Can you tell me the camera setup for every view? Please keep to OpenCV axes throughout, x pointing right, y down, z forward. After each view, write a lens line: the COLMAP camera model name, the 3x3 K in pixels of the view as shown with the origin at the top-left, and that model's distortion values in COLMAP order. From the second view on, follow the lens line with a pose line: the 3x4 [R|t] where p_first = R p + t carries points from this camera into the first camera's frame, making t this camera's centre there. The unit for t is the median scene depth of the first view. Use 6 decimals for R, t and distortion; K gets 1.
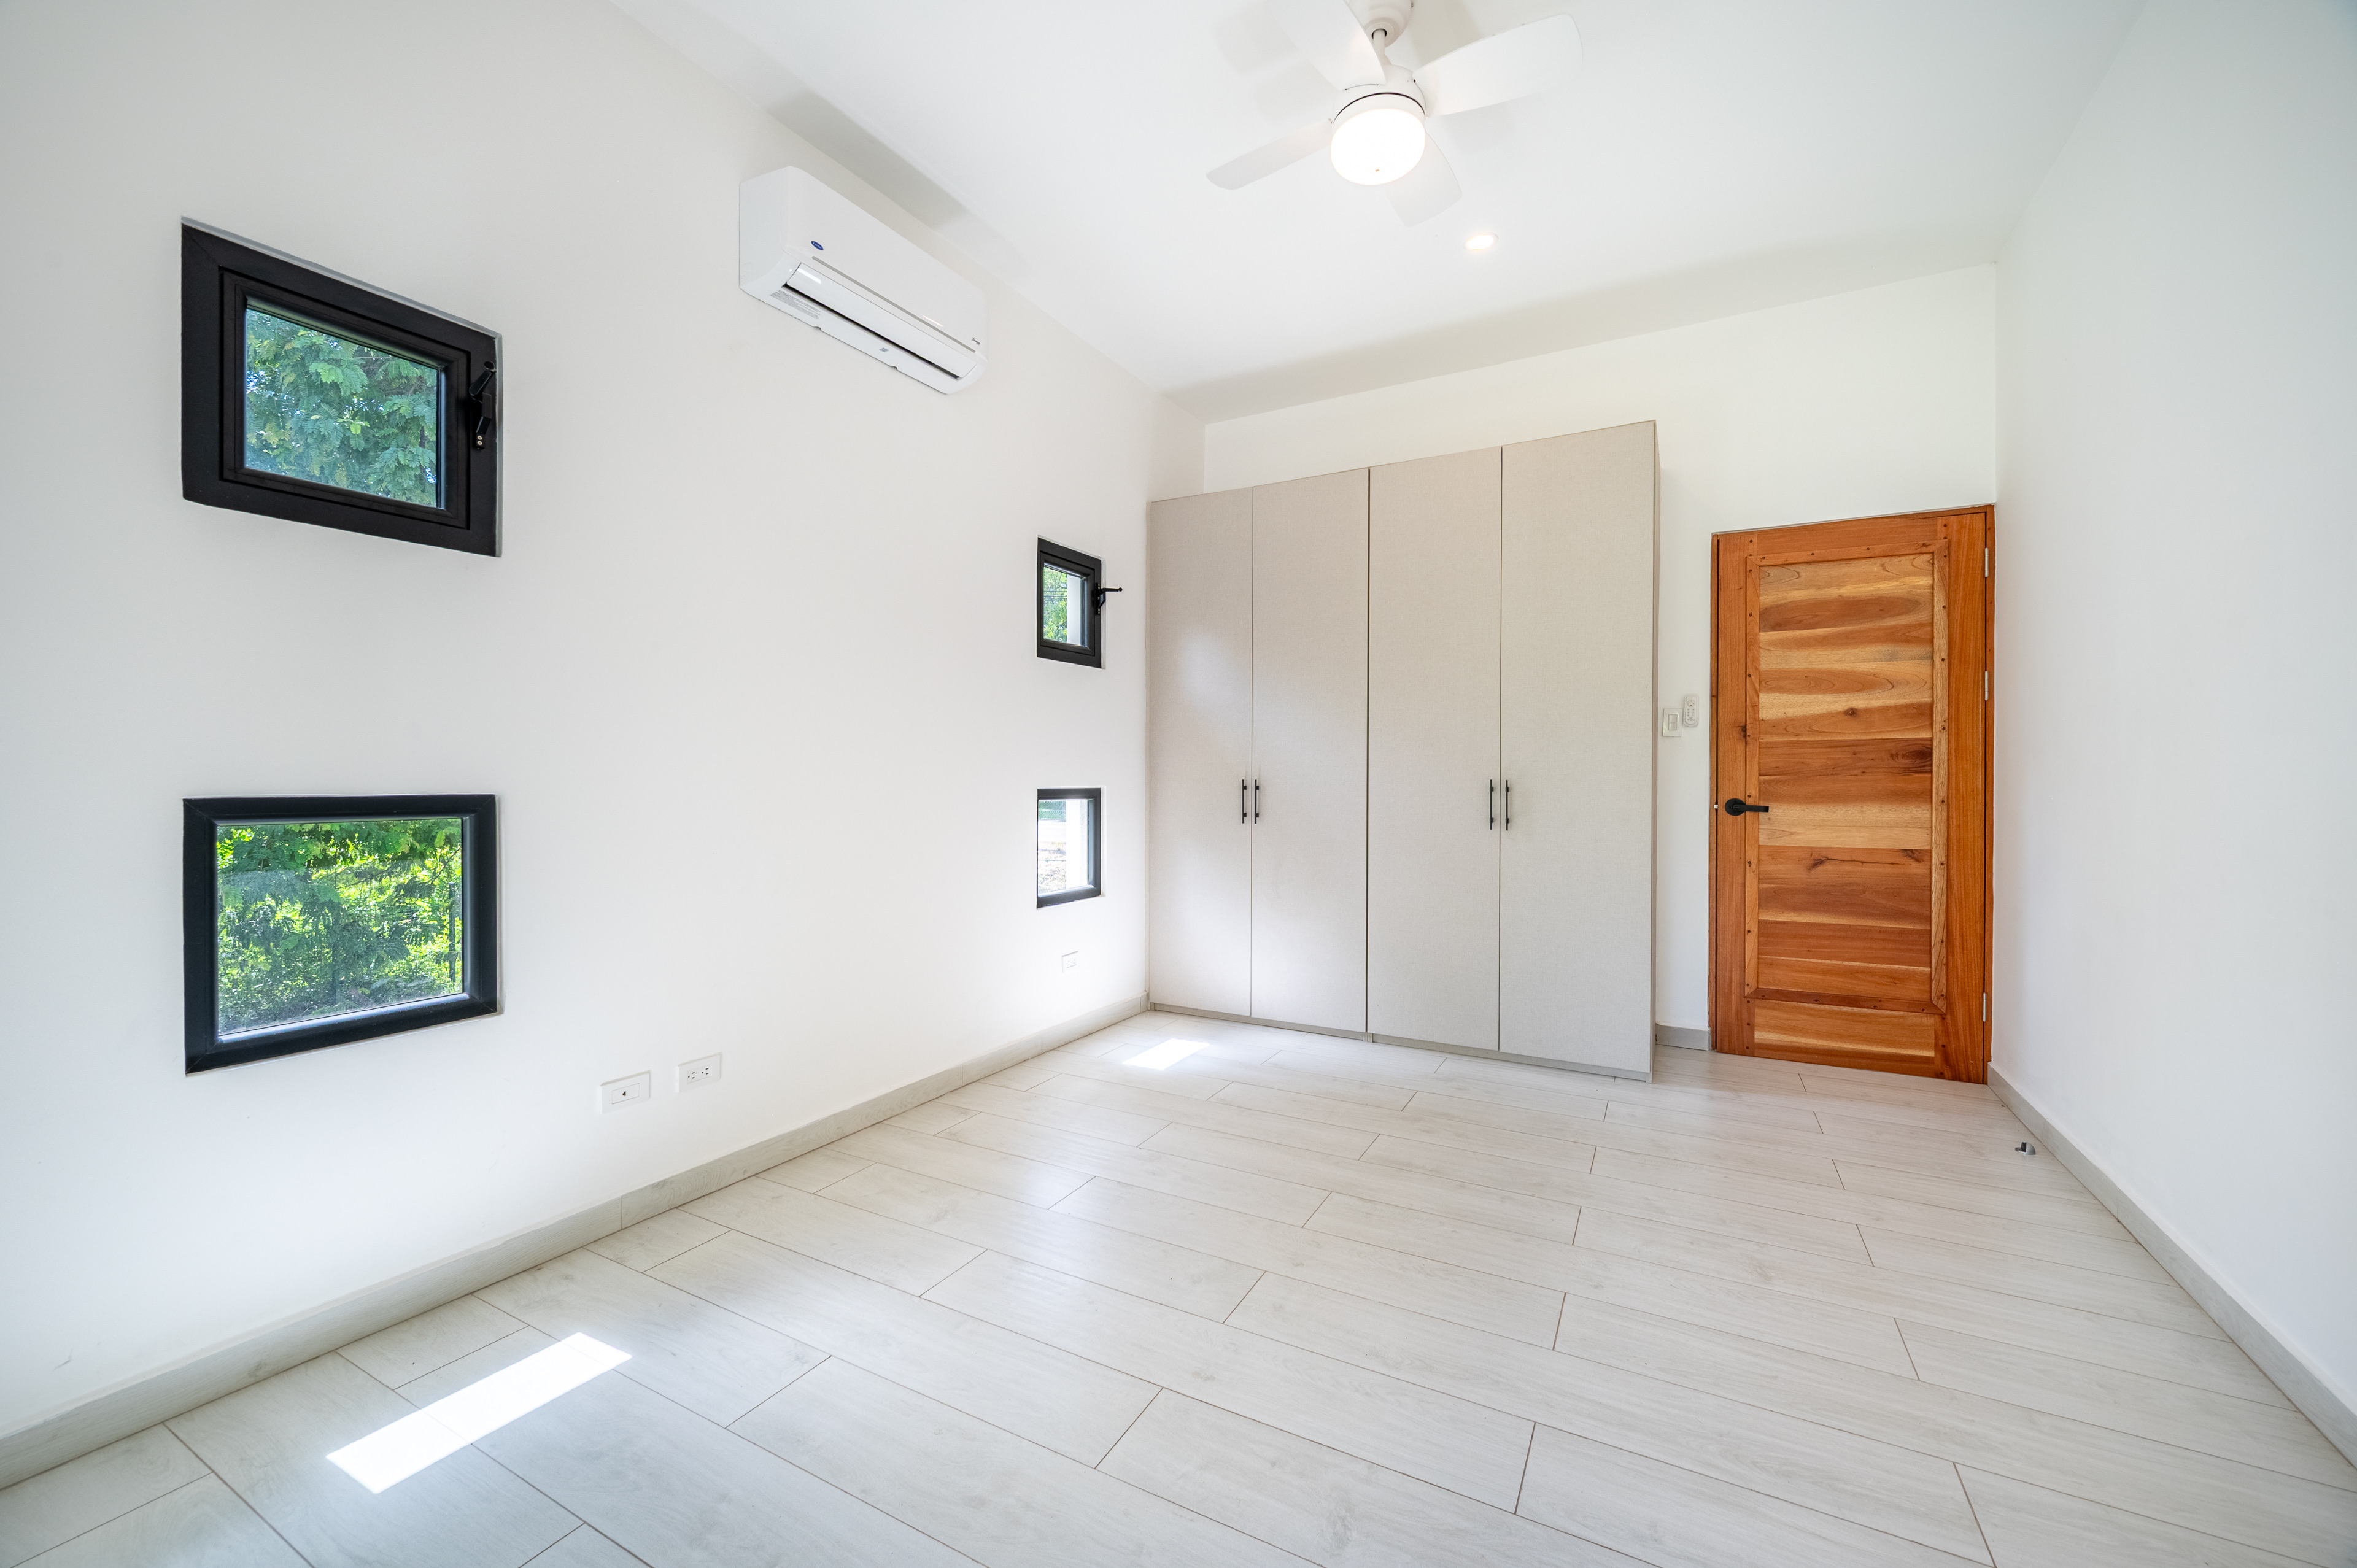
lens RADIAL K [[938.4, 0, 1177.4], [0, 938.4, 782.7], [0, 0, 1]] dist [0.000151, 0.000032]
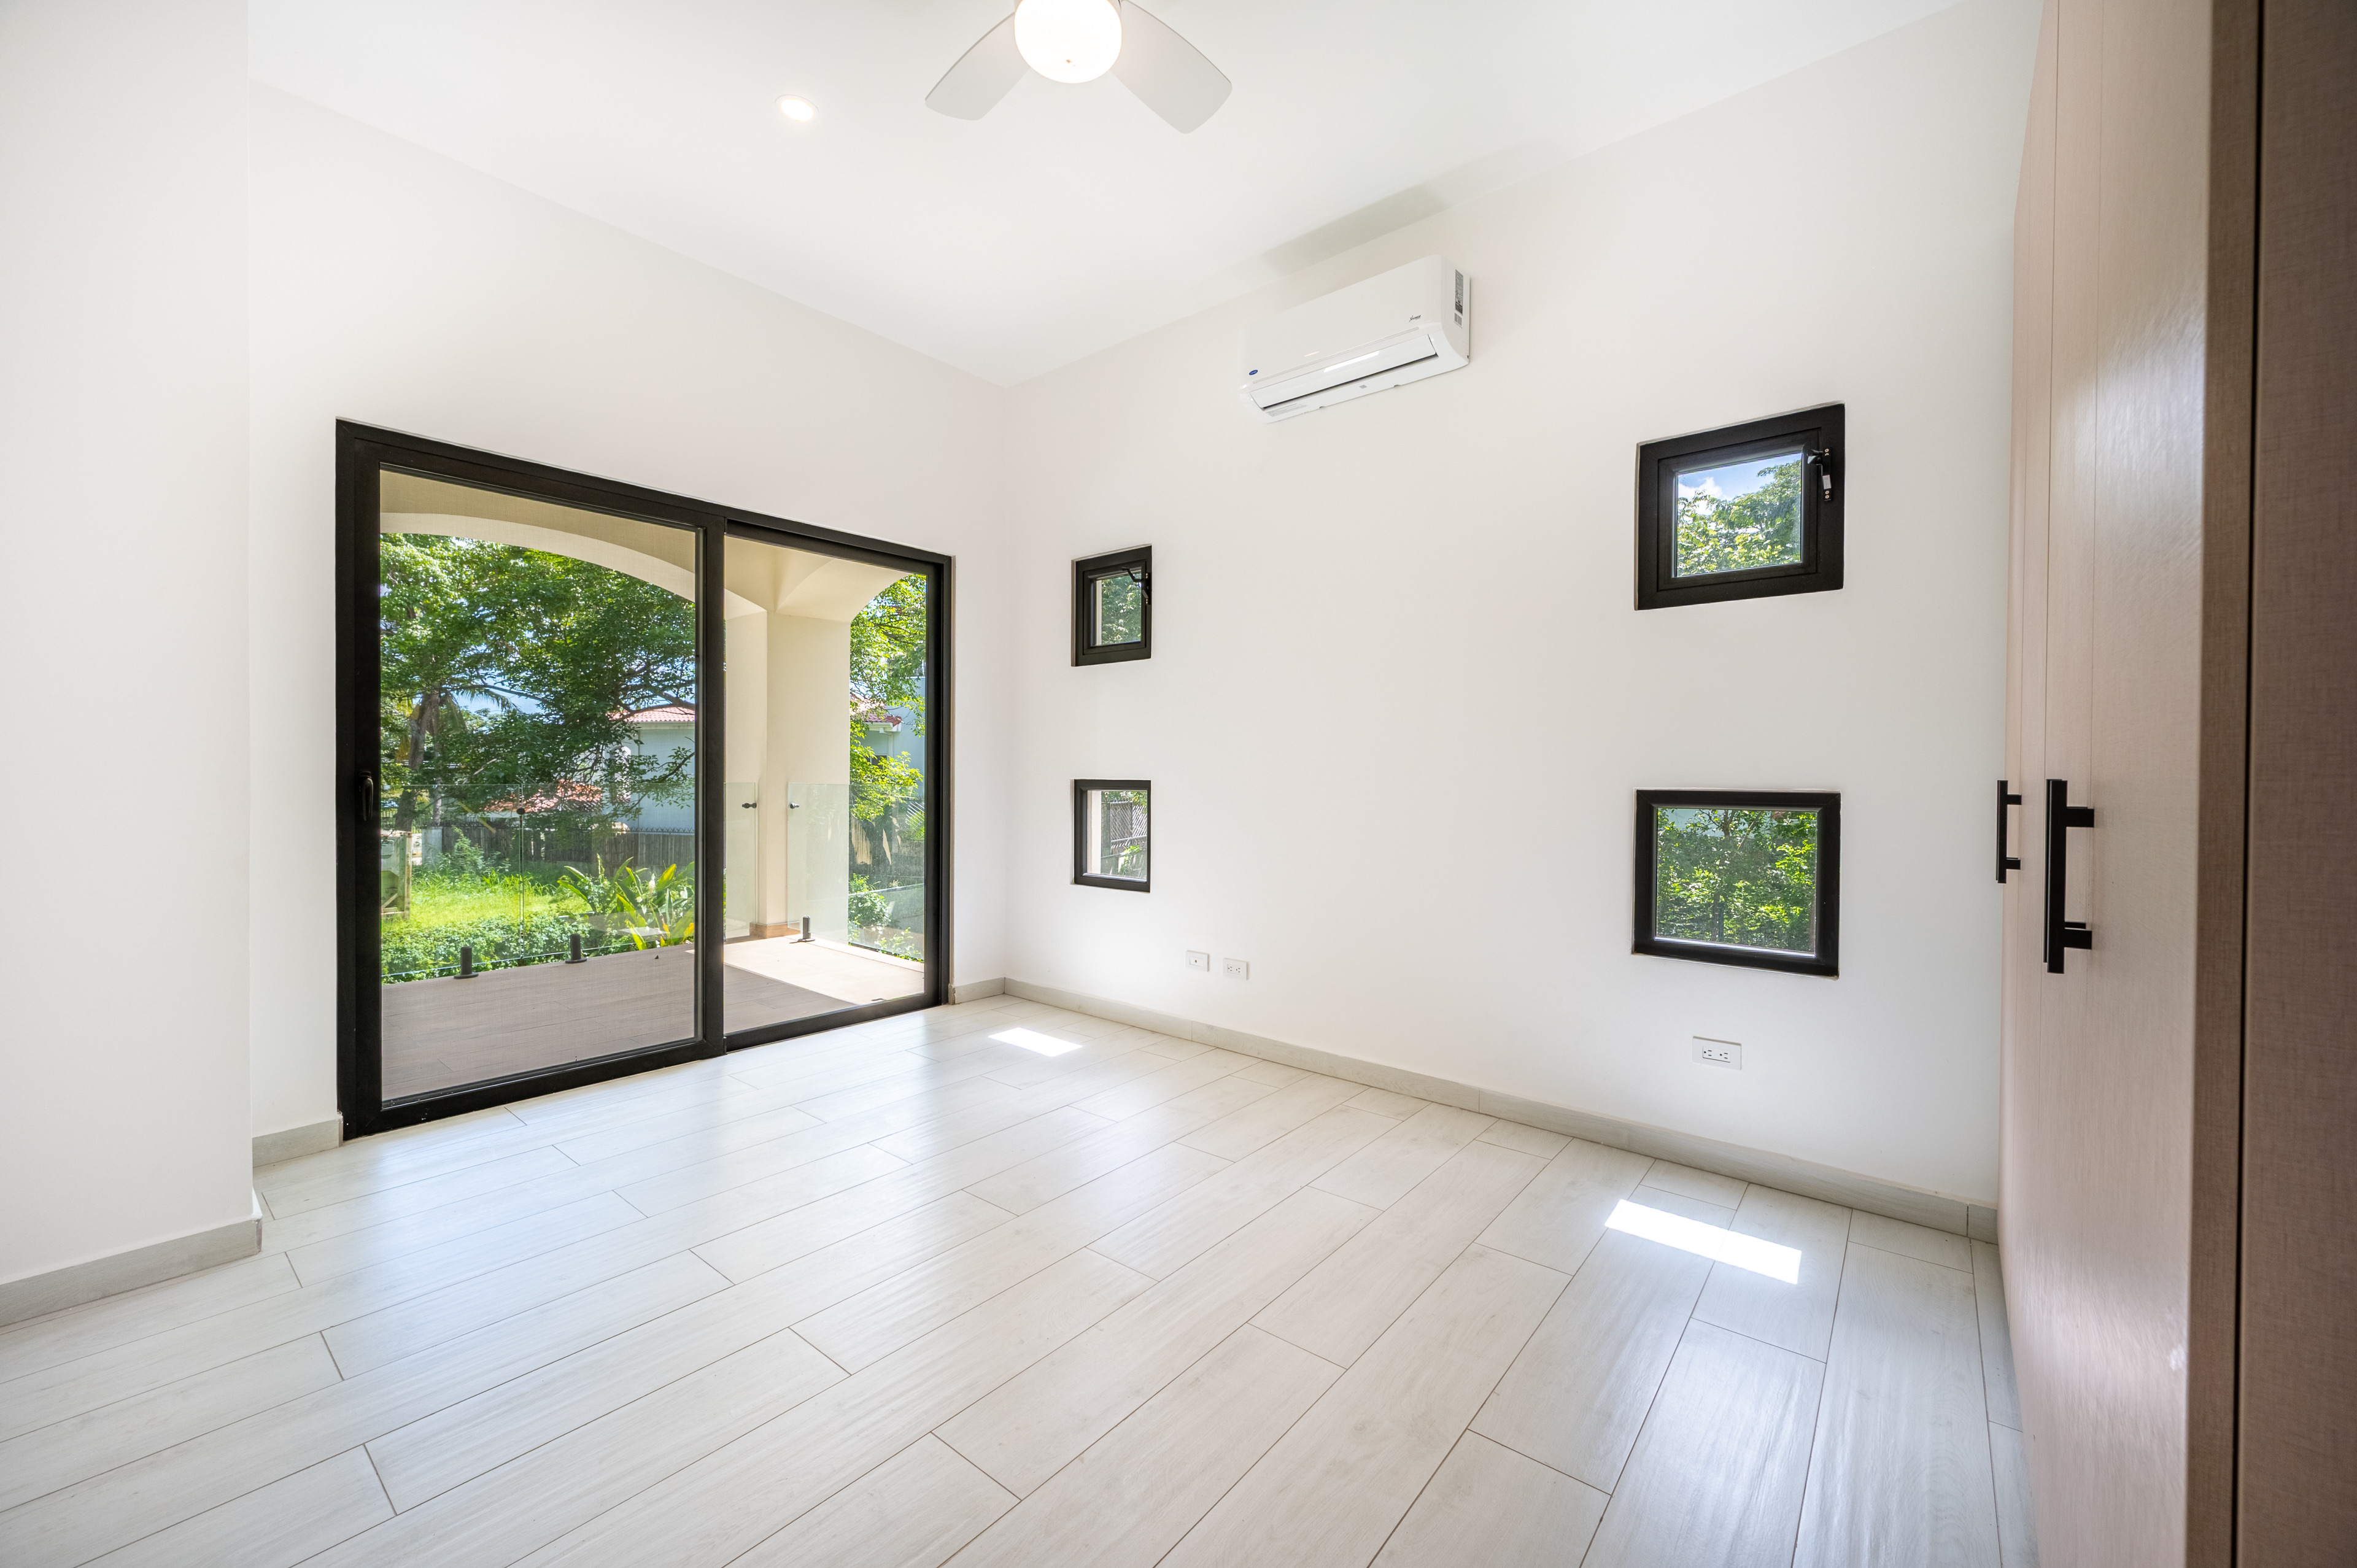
lens RADIAL K [[960.3, 0, 1173.8], [0, 960.3, 777.7], [0, 0, 1]] dist [0.012809, 0.000046]
pose [[-0.215680, 0.004104, -0.976455, 0.858204], [-0.010202, 0.999927, 0.006456, -0.004394], [0.976411, 0.011355, -0.215622, 1.046520]]
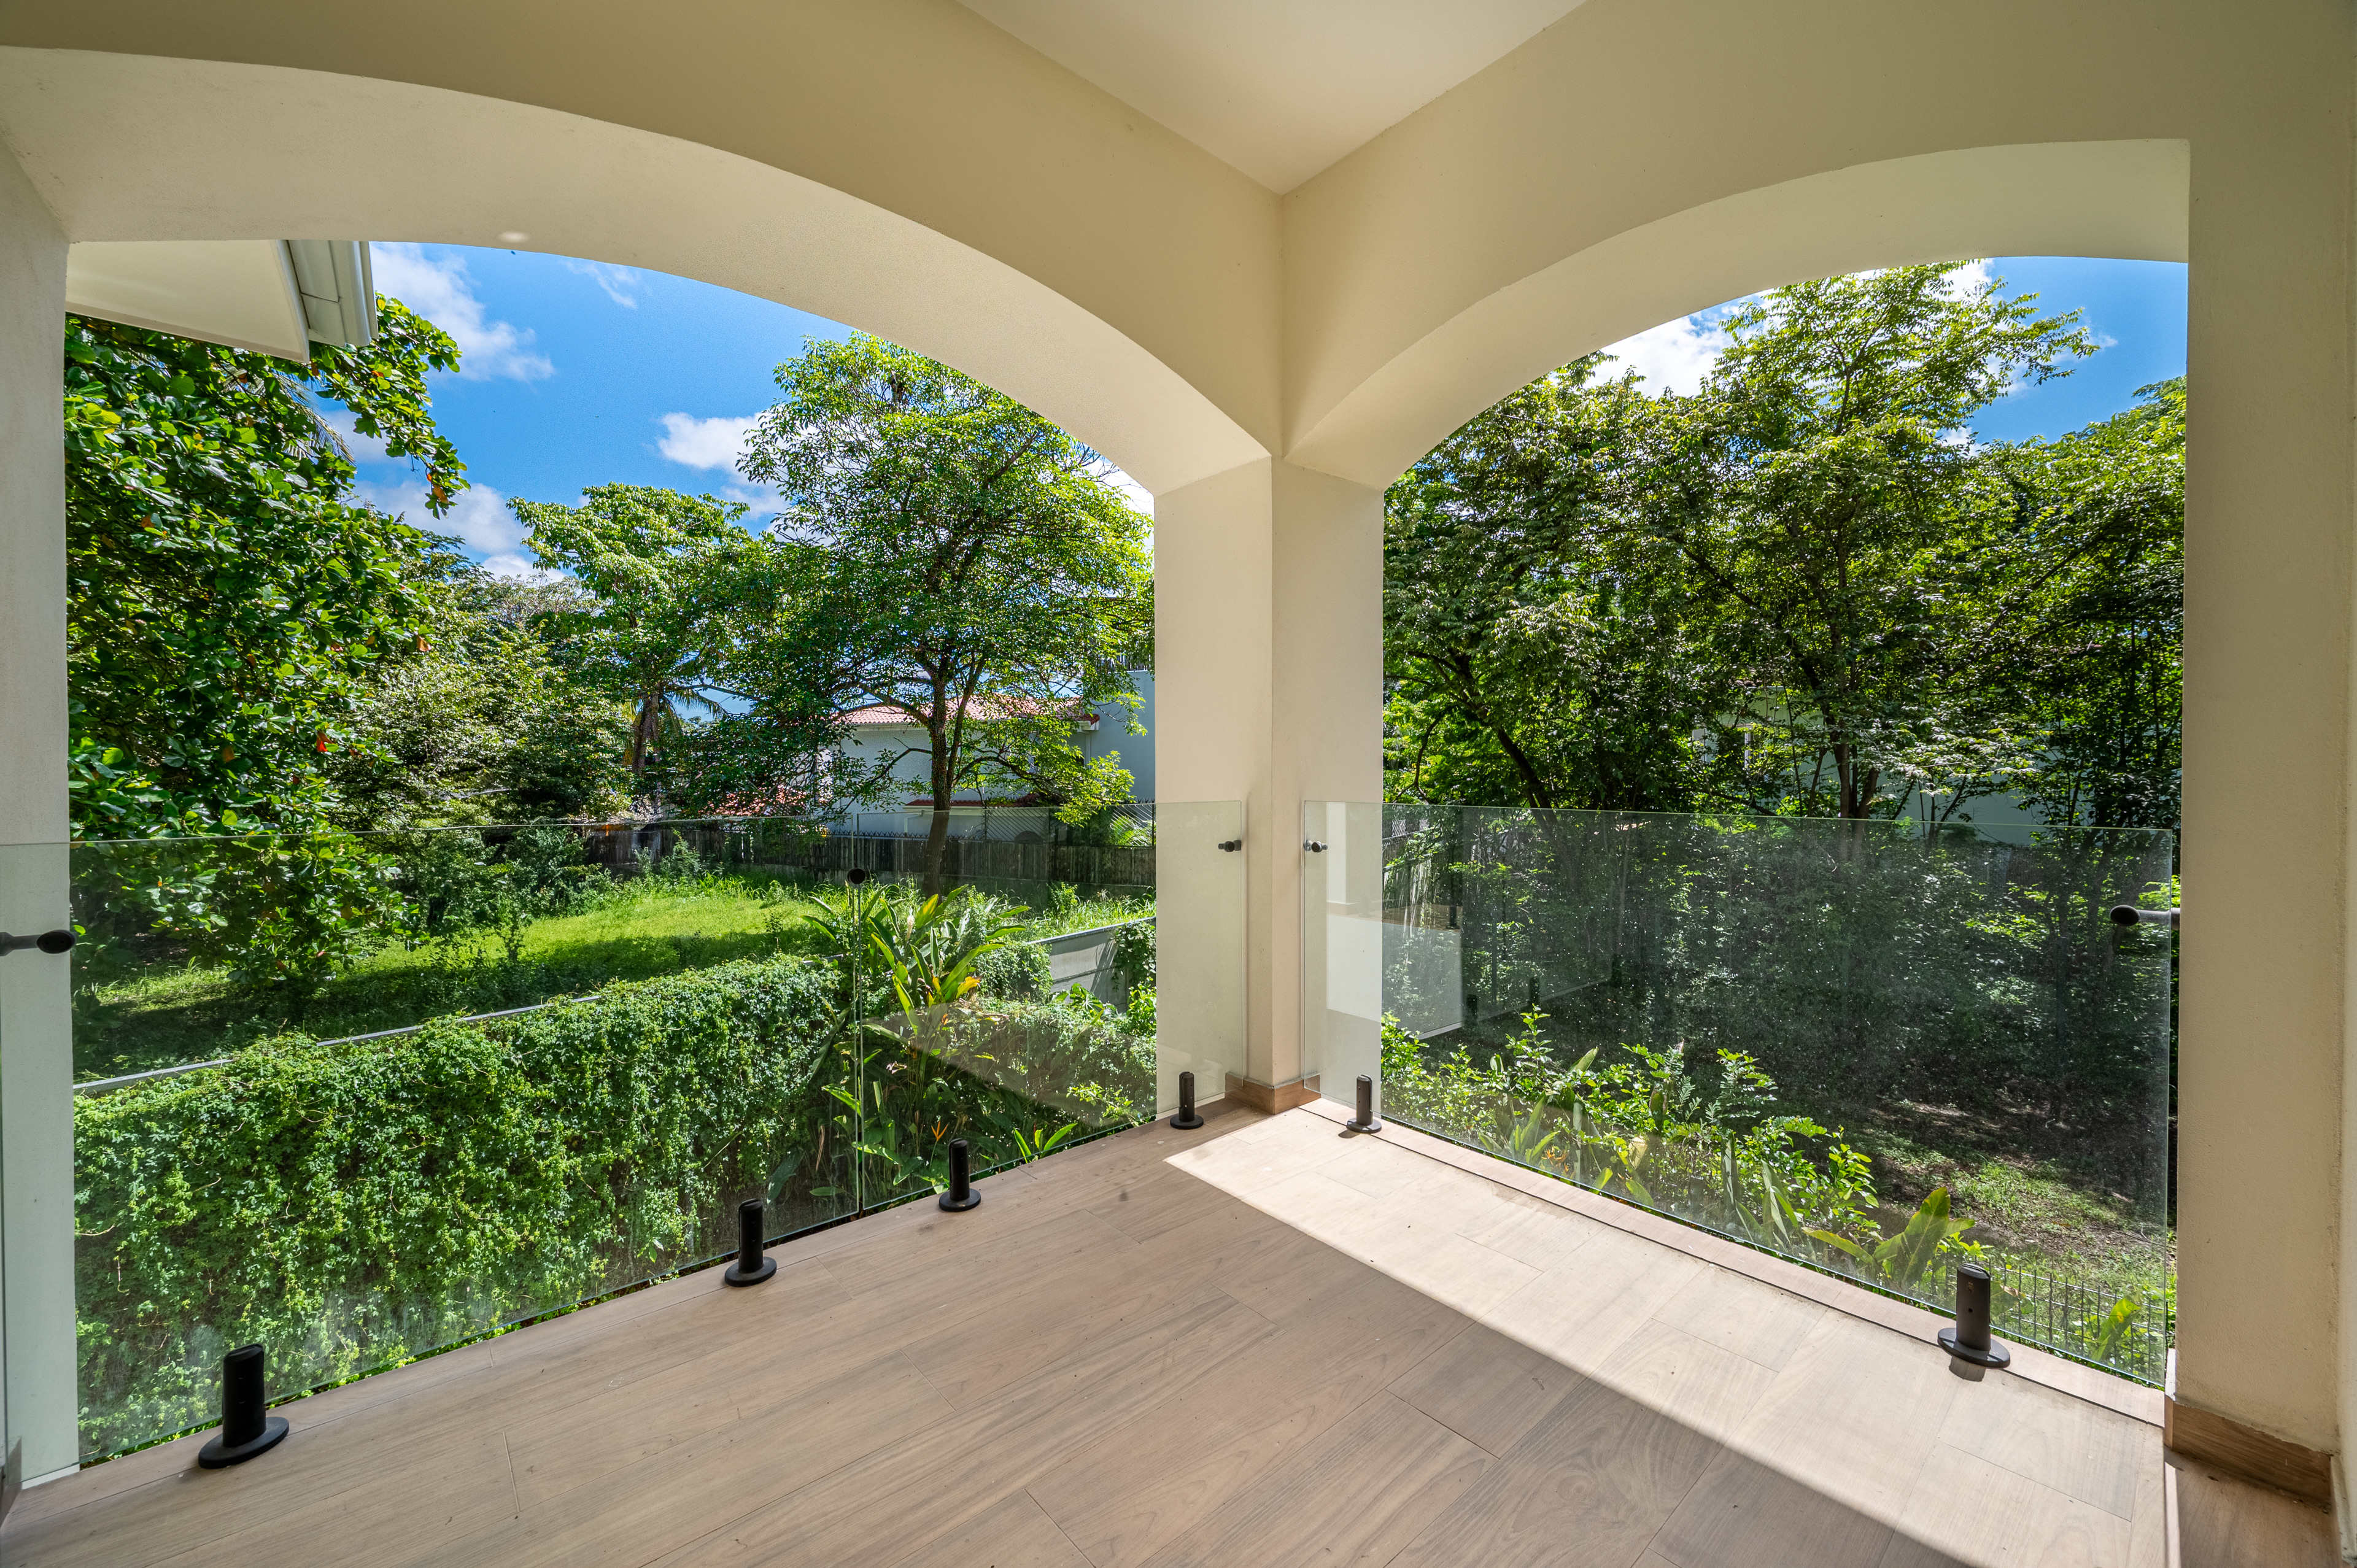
lens RADIAL K [[921.3, 0, 1172.7], [0, 921.3, 779.2], [0, 0, 1]] dist [-0.000043, 0.000061]
pose [[-0.349318, 0.009080, -0.936960, 0.714003], [-0.002017, 0.999943, 0.010442, -0.004388], [0.937002, 0.005538, -0.349280, 0.872208]]
